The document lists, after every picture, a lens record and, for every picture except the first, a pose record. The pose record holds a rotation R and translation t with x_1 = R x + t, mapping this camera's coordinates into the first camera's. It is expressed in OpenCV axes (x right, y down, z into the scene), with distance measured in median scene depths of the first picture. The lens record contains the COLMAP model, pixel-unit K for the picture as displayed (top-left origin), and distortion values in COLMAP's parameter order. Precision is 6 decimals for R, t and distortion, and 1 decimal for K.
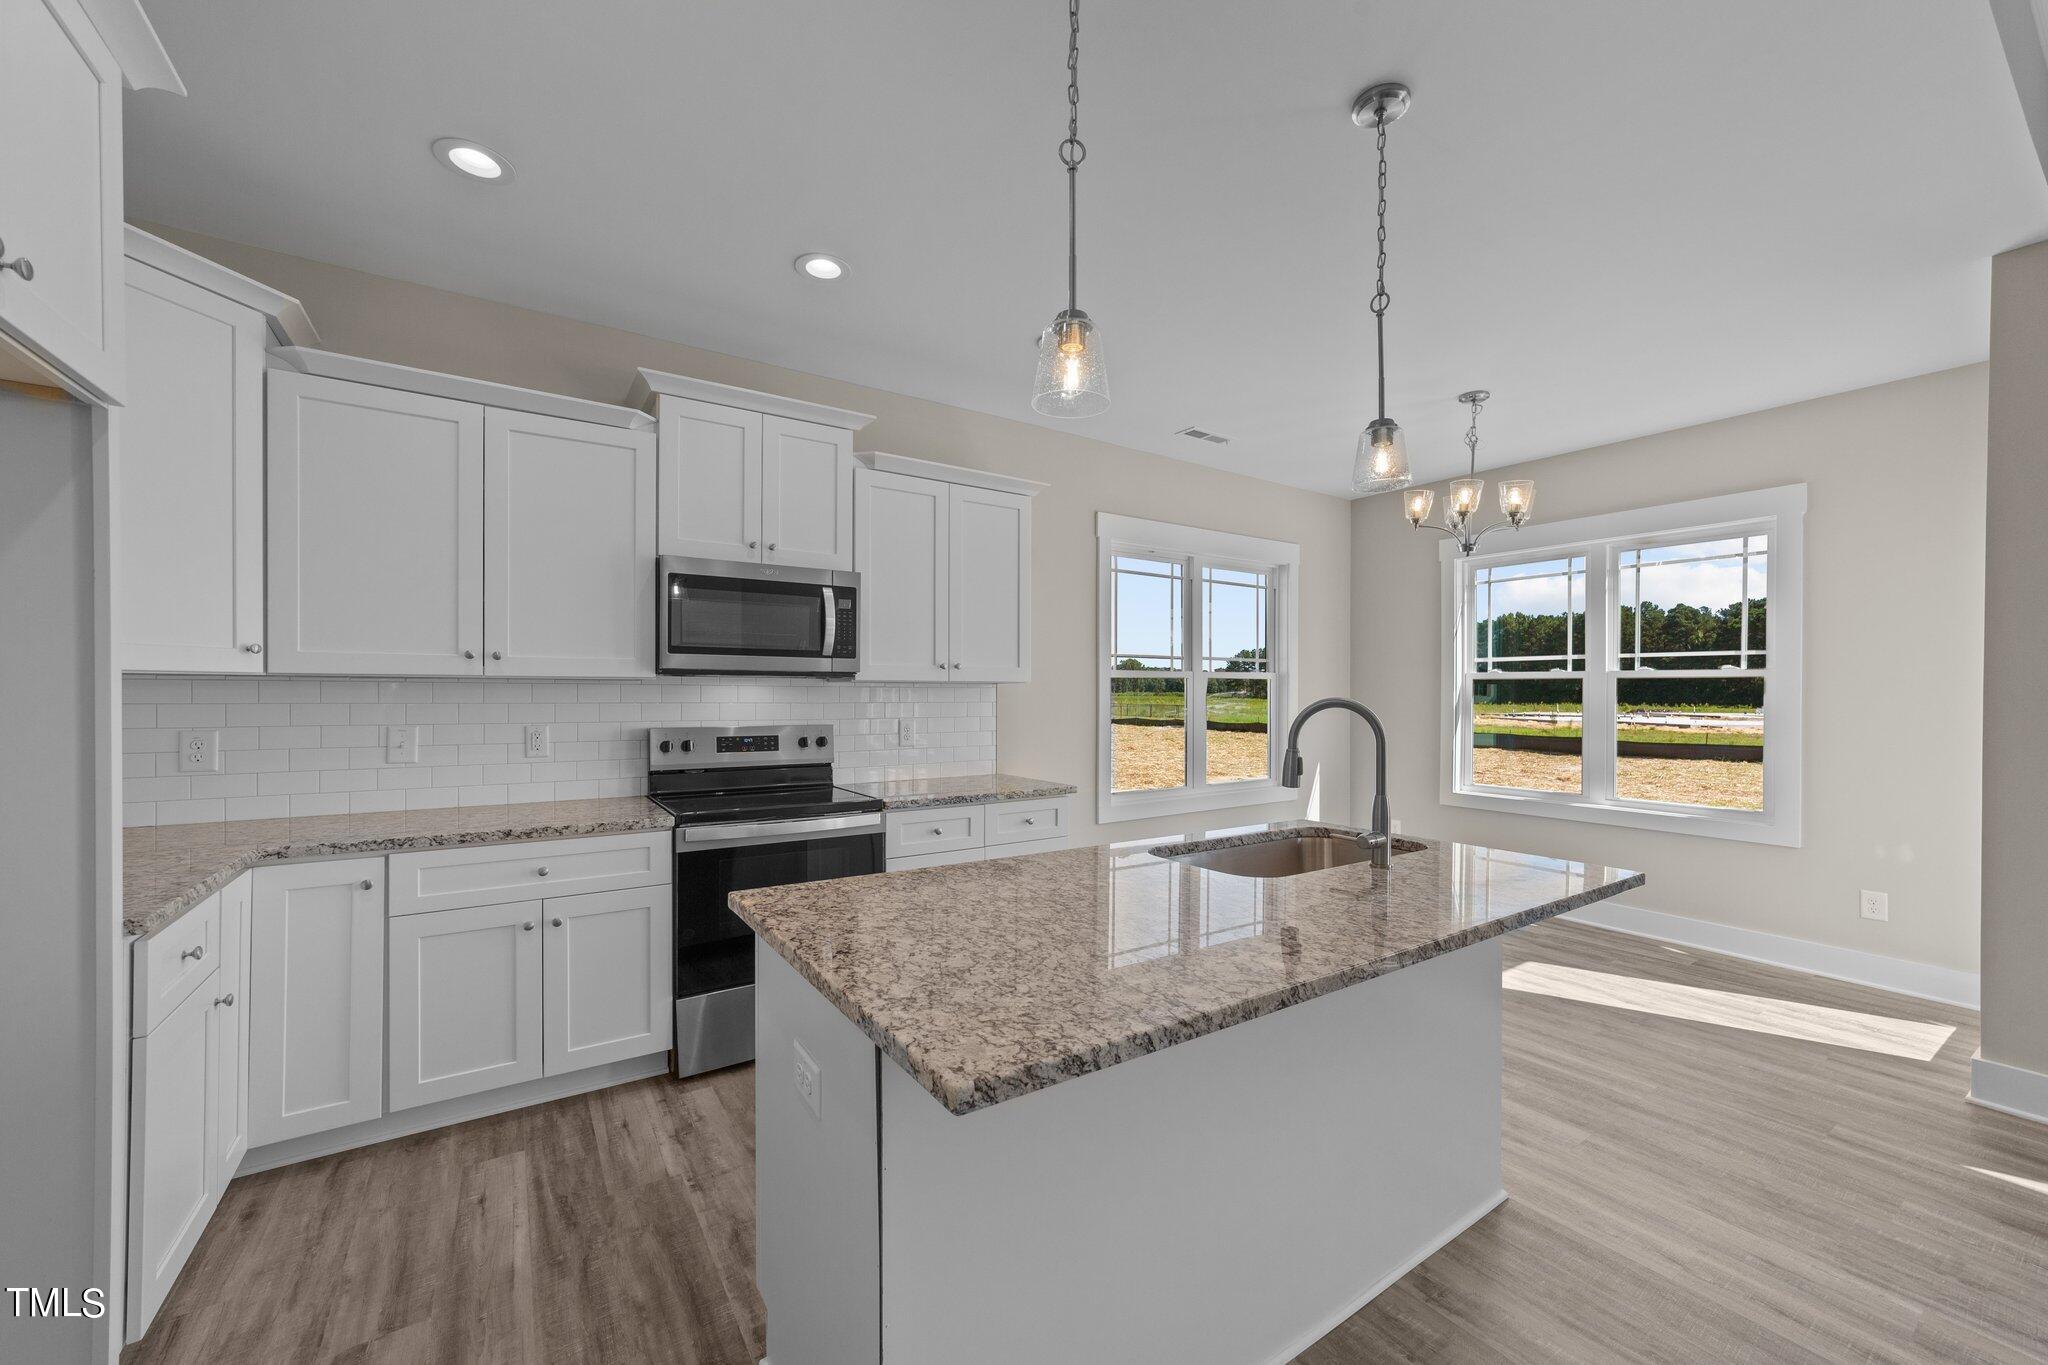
lens RADIAL K [[788.8, 0, 1028.2], [0, 788.8, 696.3], [0, 0, 1]] dist [-0.017955, 0.009079]
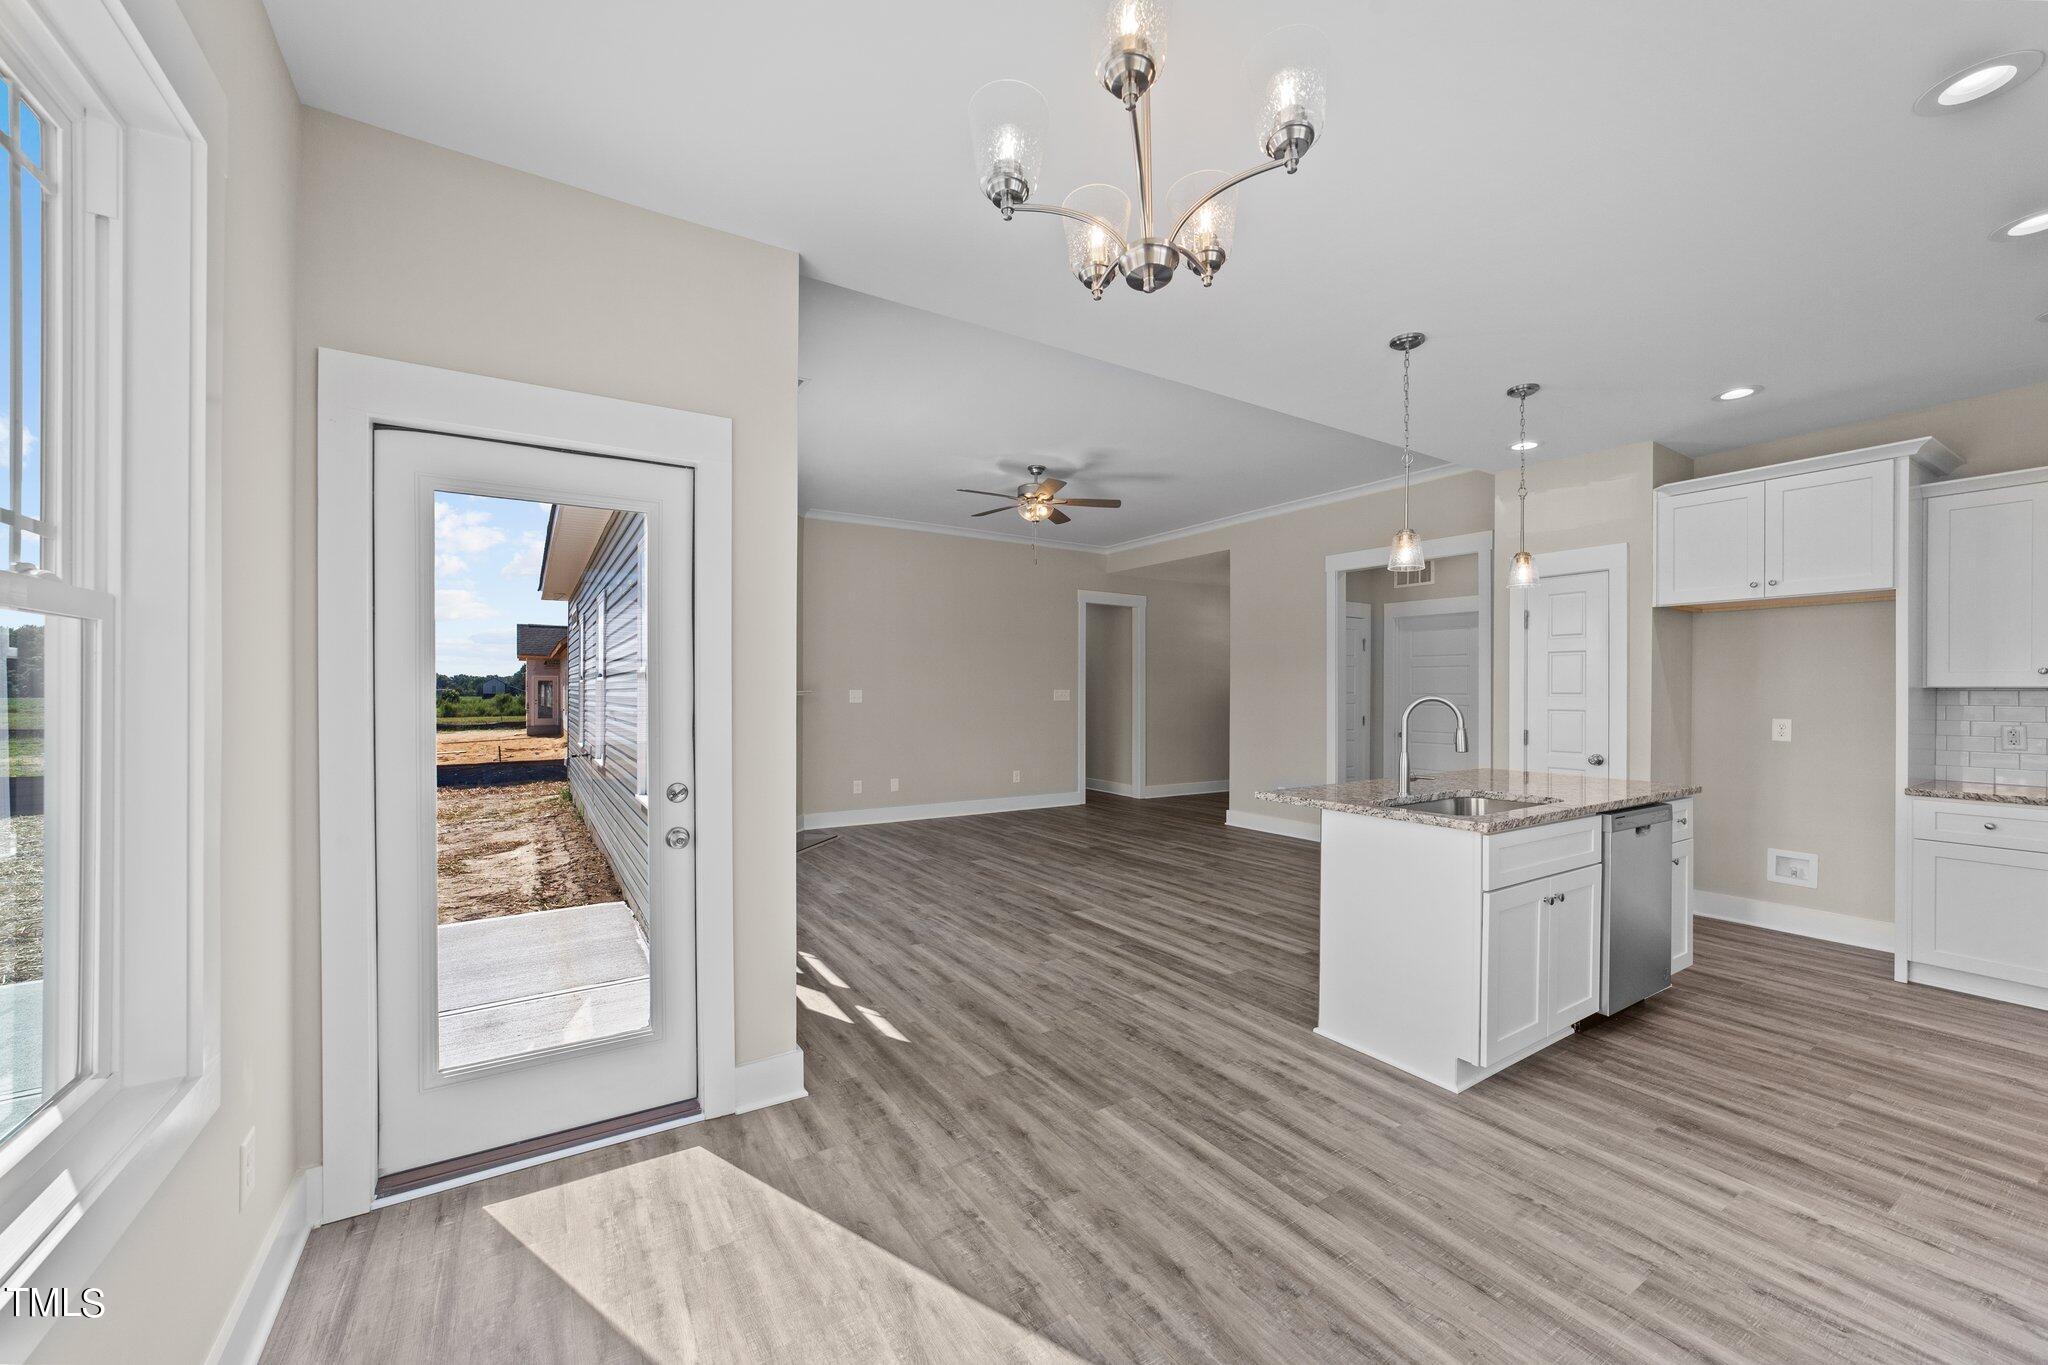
lens RADIAL K [[794.7, 0, 1033.5], [0, 794.7, 690.9], [0, 0, 1]] dist [-0.018757, 0.008933]
pose [[-0.999747, -0.010005, 0.020162, 0.747438], [-0.009934, 0.999944, 0.003603, -0.003244], [-0.020197, 0.003402, -0.999790, 1.672545]]
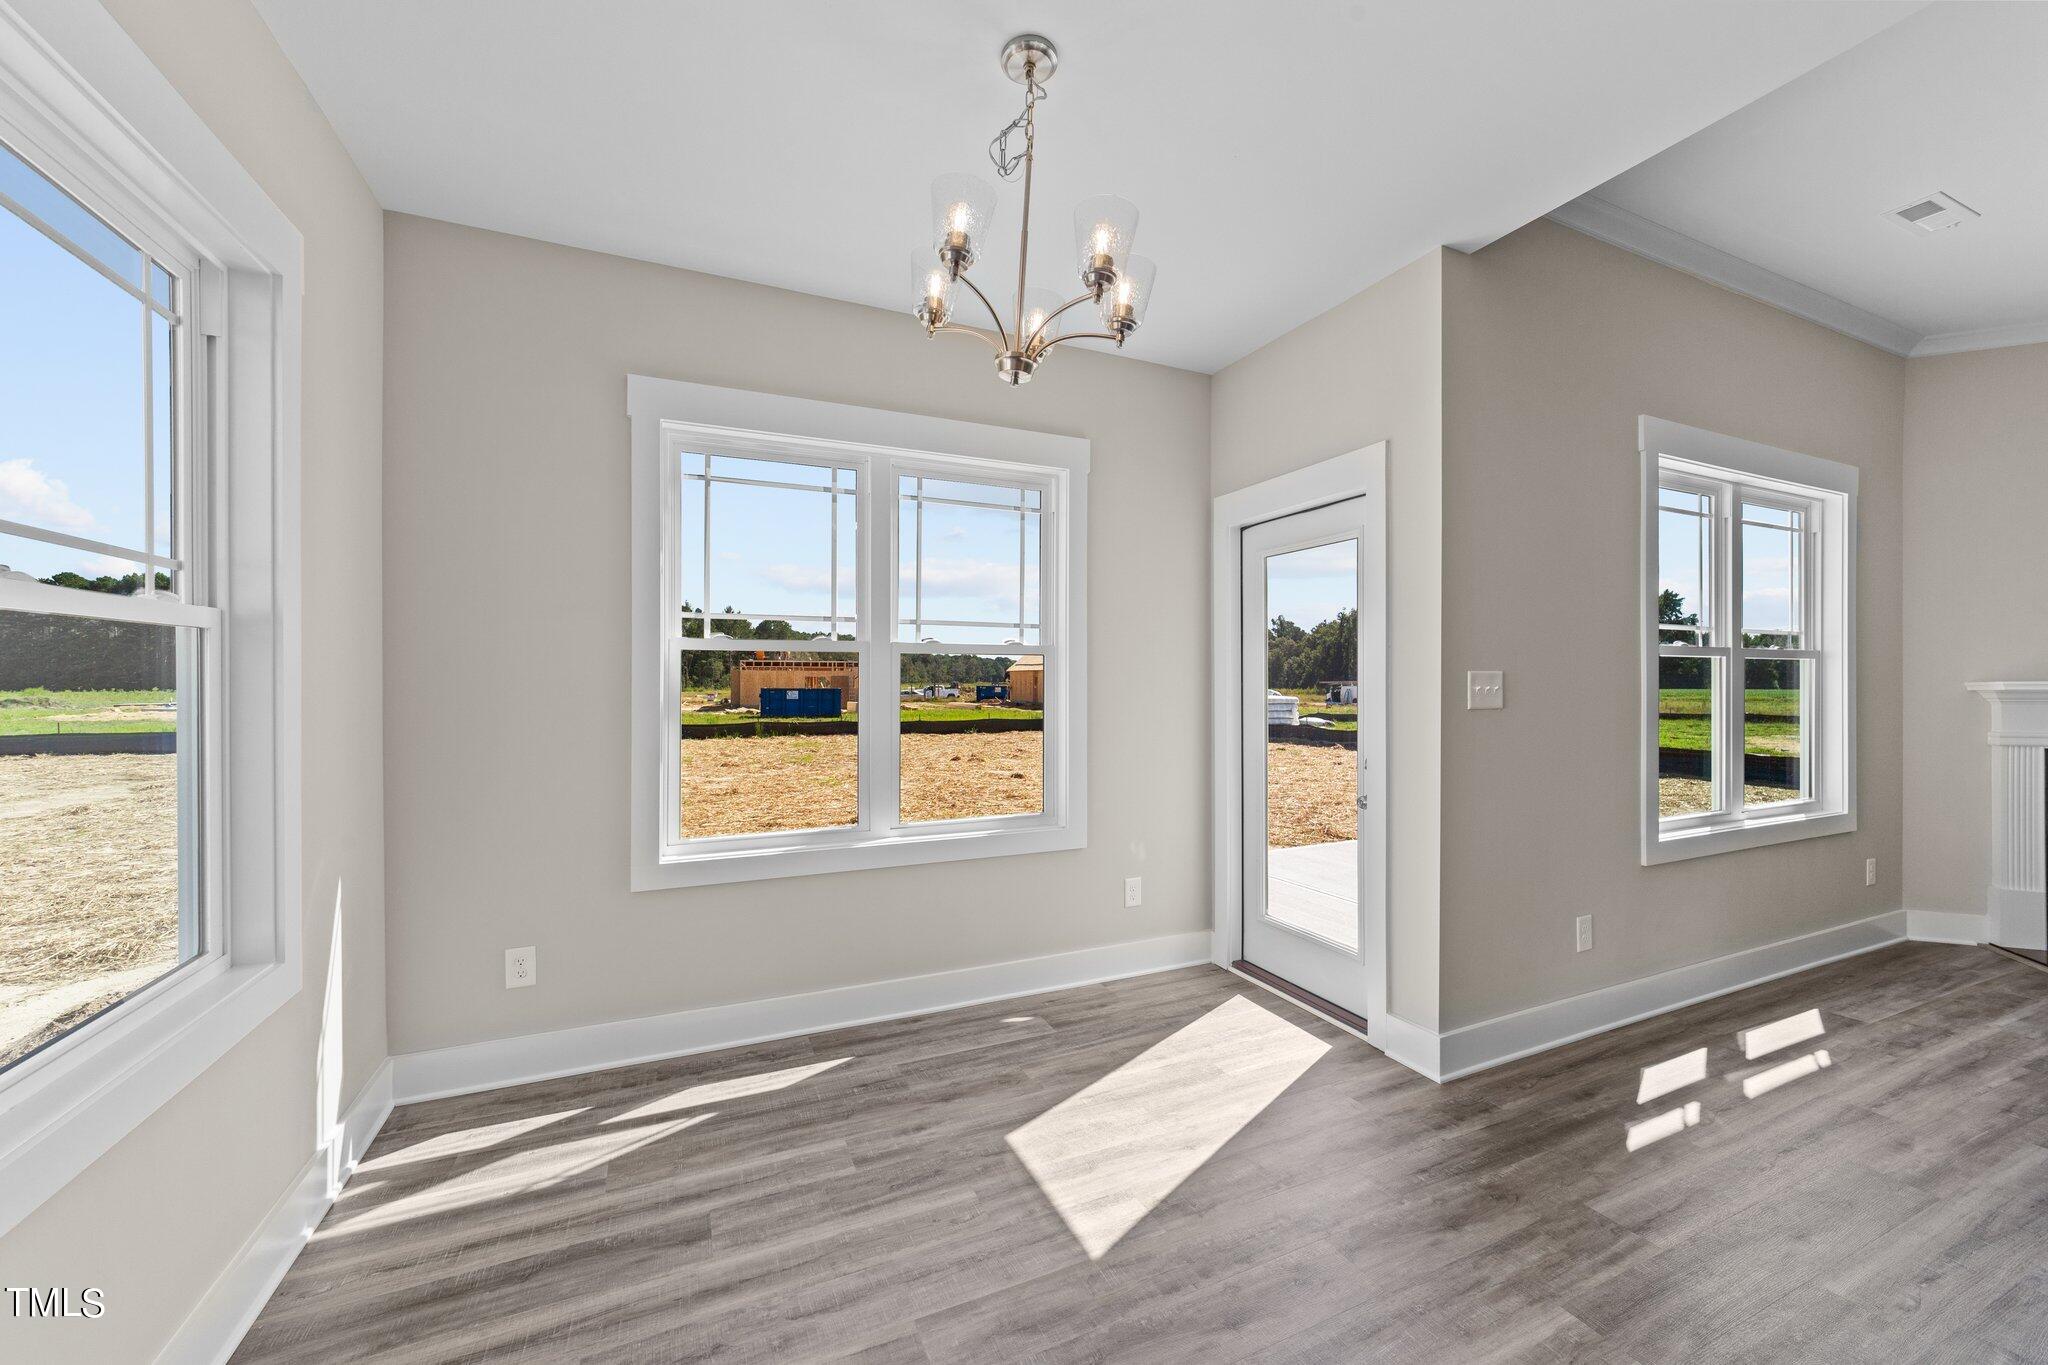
lens RADIAL K [[783.5, 0, 1029.5], [0, 783.5, 680.7], [0, 0, 1]] dist [-0.017460, 0.008617]
pose [[0.163154, -0.006255, 0.986581, 0.117581], [0.004876, 0.999973, 0.005534, -0.002726], [-0.986589, 0.003908, 0.163180, 1.133604]]
